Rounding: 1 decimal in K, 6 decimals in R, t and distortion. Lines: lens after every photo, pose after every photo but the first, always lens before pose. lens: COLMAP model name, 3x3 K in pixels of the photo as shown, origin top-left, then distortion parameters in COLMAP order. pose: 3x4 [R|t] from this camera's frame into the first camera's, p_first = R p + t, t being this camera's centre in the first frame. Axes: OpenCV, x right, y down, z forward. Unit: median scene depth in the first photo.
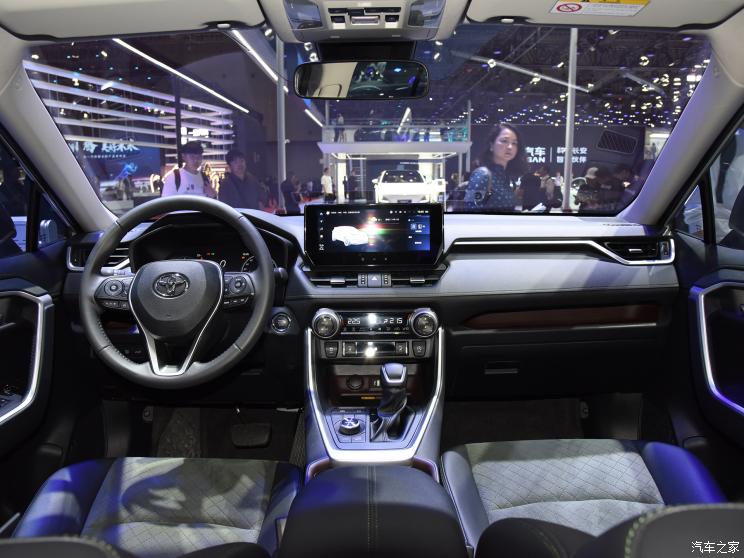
lens RADIAL K [[626.8, 0, 372.0], [0, 626.8, 279.0], [0, 0, 1]] dist [-0.108226, 0.002565]
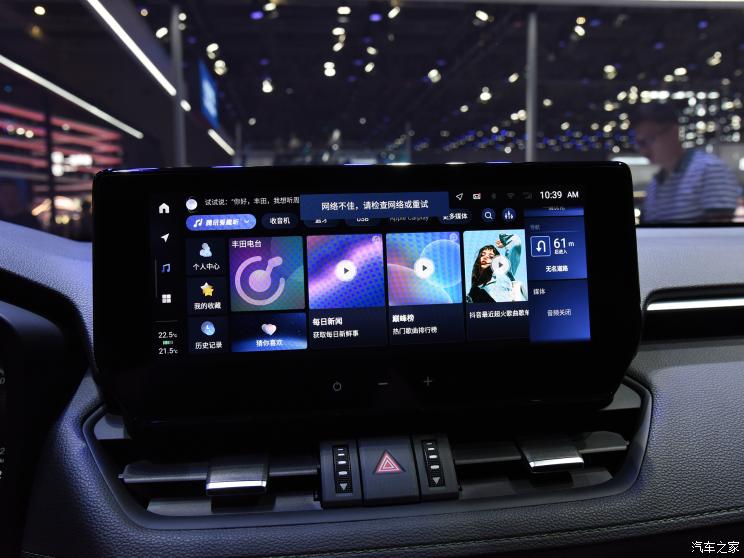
lens RADIAL K [[654.7, 0, 372.0], [0, 654.7, 279.0], [0, 0, 1]] dist [-0.003814, -0.007662]
pose [[0.992406, -0.022186, 0.120987, -0.005706], [0.031123, 0.996884, -0.072482, -0.009661], [-0.119002, 0.075697, 0.990004, 0.130954]]
